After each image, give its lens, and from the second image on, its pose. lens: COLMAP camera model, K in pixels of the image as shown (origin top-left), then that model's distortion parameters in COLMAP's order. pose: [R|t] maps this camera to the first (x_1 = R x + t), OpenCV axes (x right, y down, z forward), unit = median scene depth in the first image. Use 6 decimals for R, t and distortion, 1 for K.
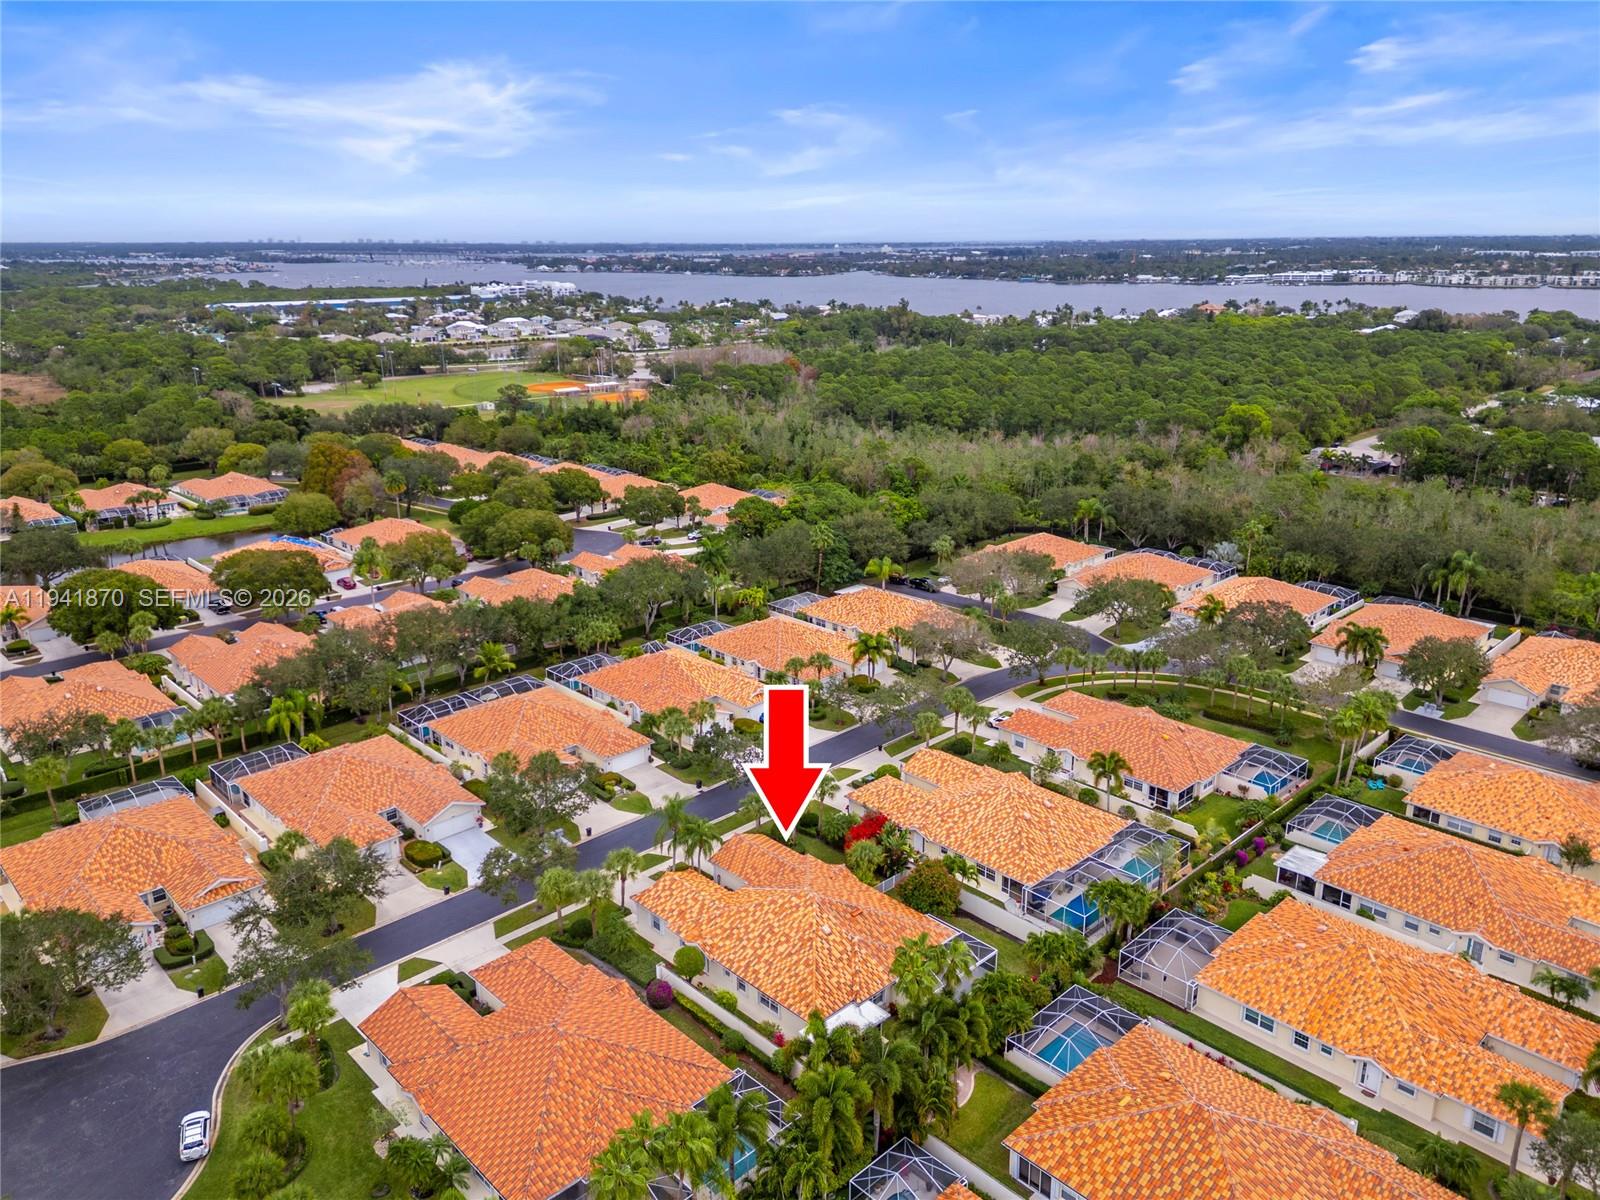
lens RADIAL K [[1153.0, 0, 800.0], [0, 1153.0, 600.0], [0, 0, 1]] dist [0.105067, -0.120462]
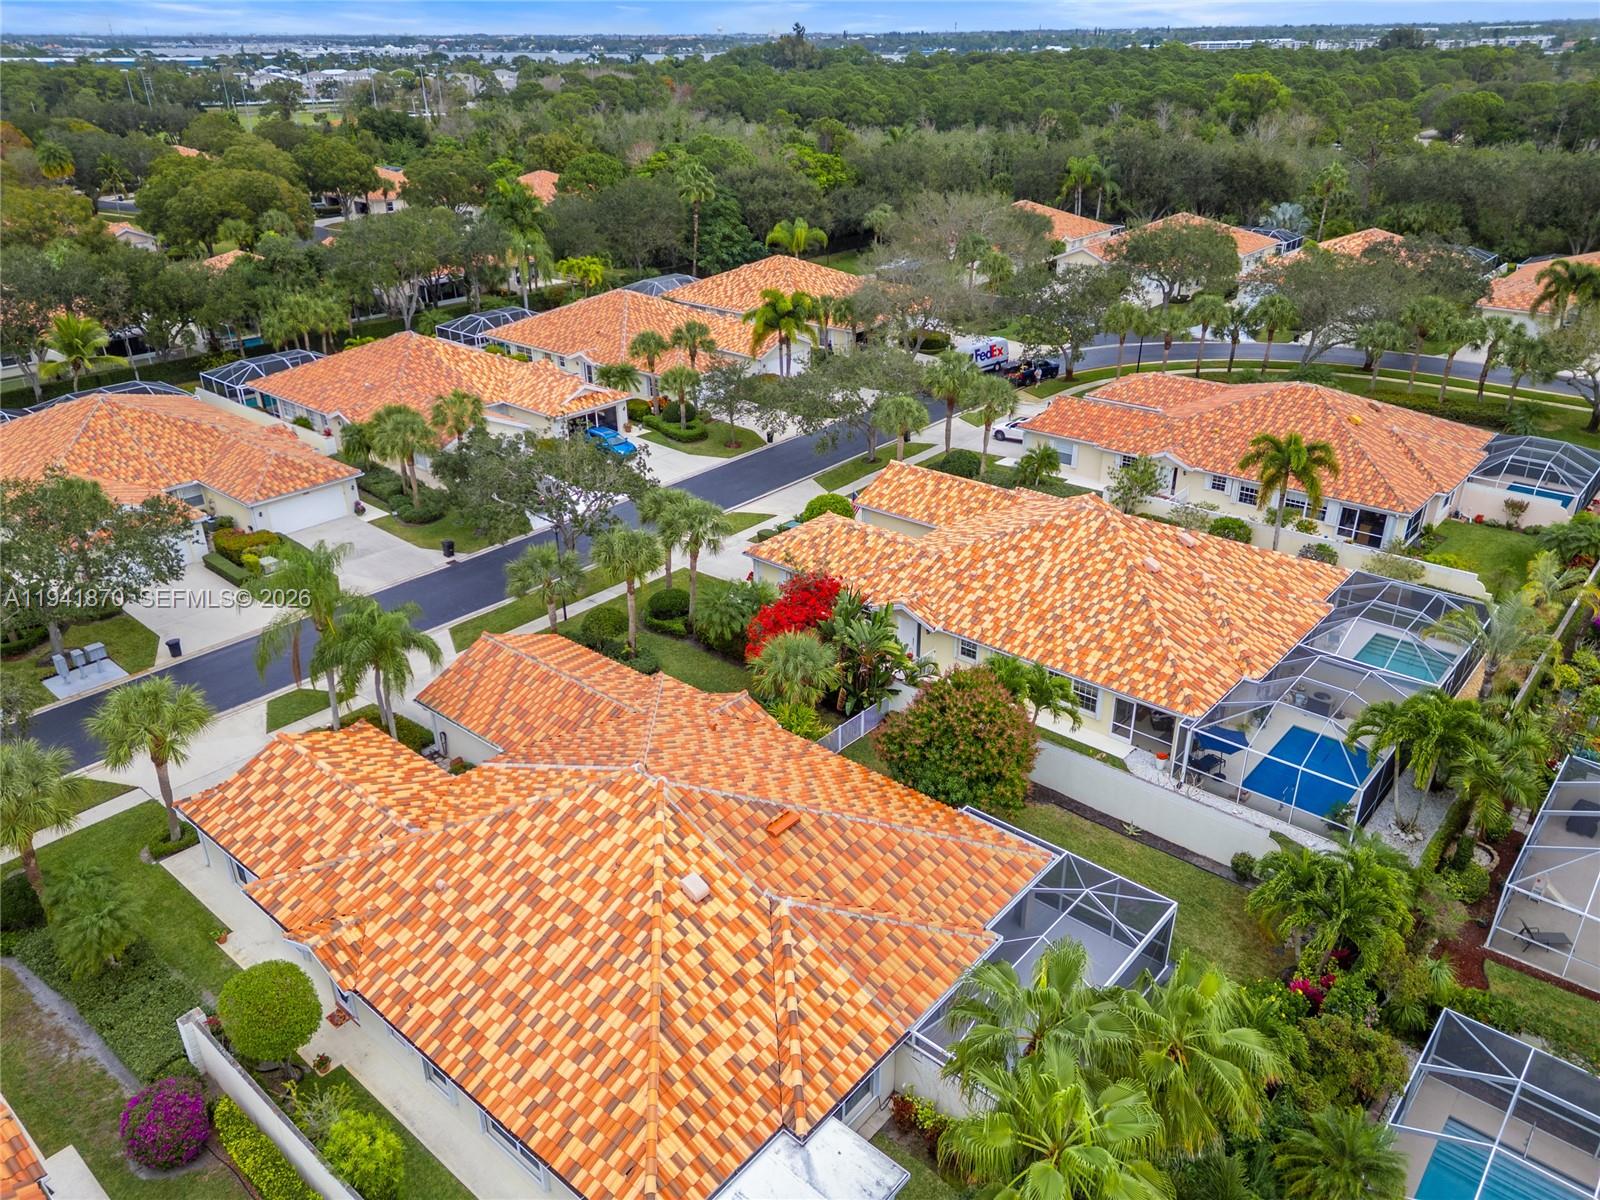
lens RADIAL K [[1153.0, 0, 800.0], [0, 1153.0, 600.0], [0, 0, 1]] dist [0.105067, -0.120462]
pose [[0.995853, -0.042528, 0.080426, 0.025761], [0.030146, 0.988326, 0.149341, 0.134690], [-0.085838, -0.146297, 0.985510, 0.596814]]
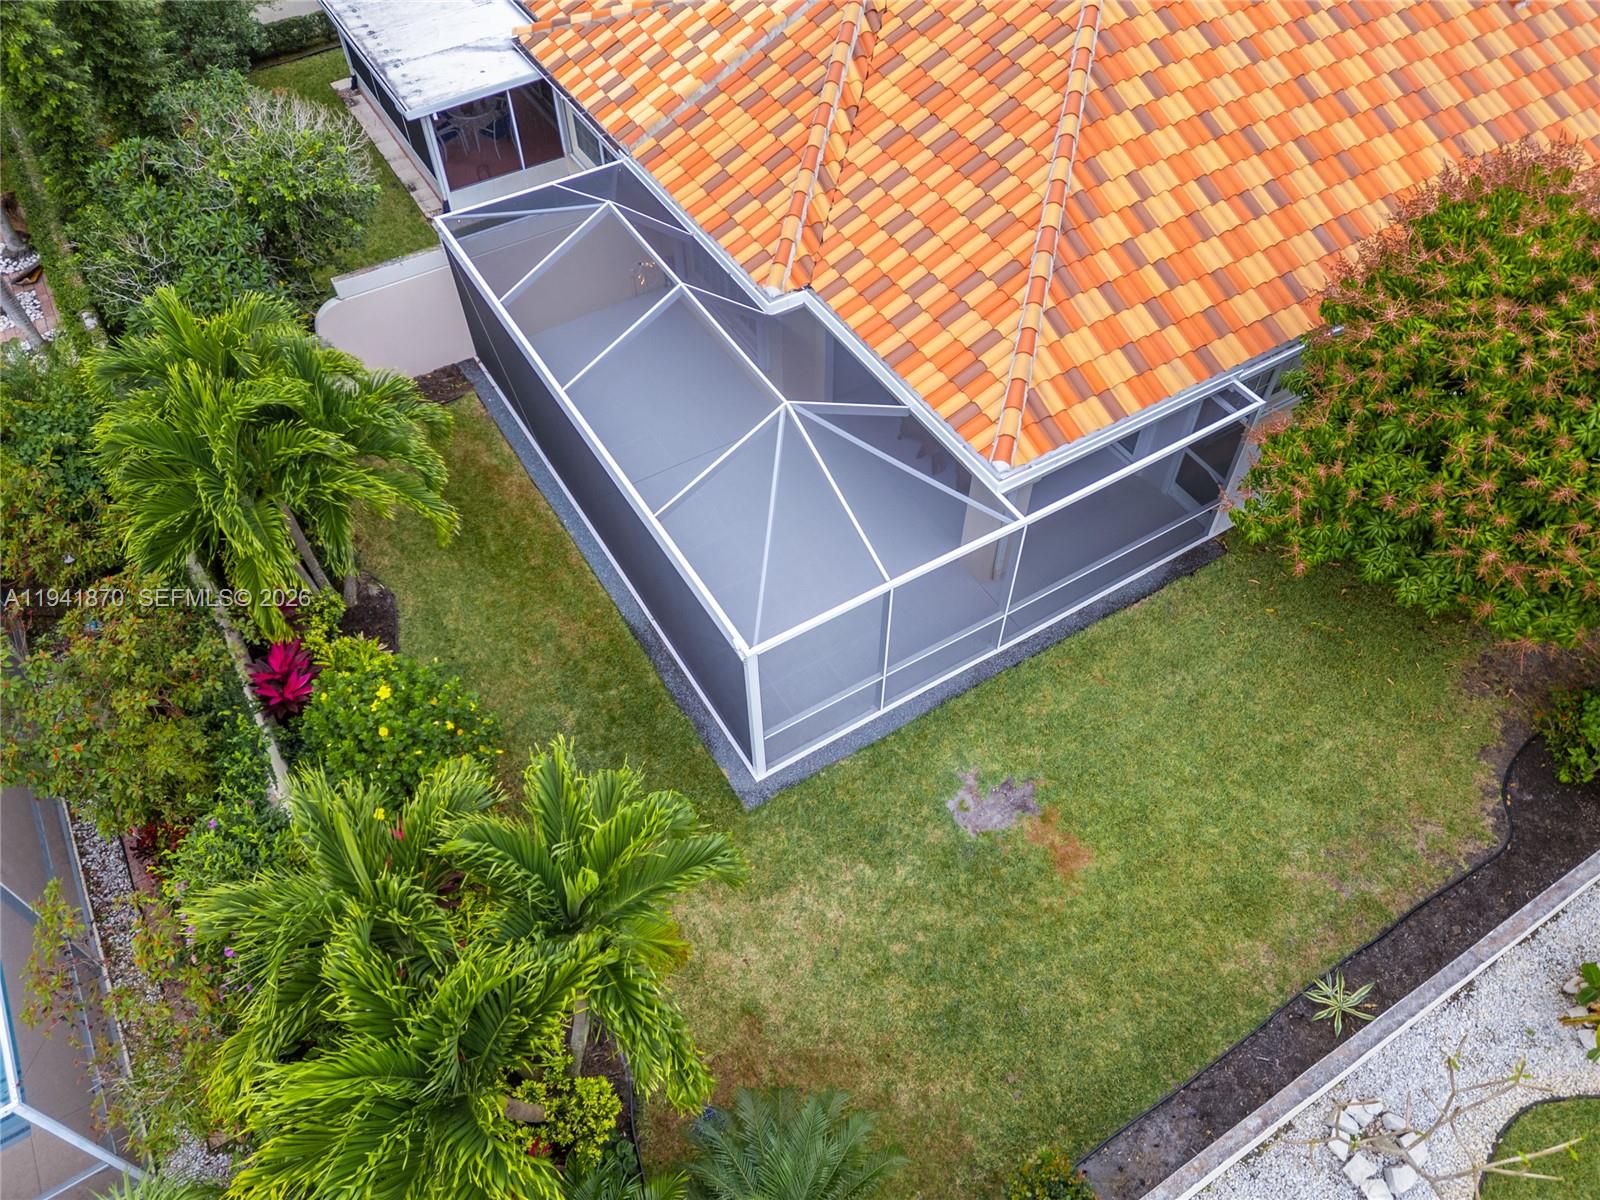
lens RADIAL K [[1153.0, 0, 800.0], [0, 1153.0, 600.0], [0, 0, 1]] dist [0.105067, -0.120462]
pose [[-0.215736, 0.761690, -0.610971, 0.213315], [-0.295812, 0.545320, 0.784297, 0.176703], [0.930566, 0.349934, 0.107672, 0.882078]]
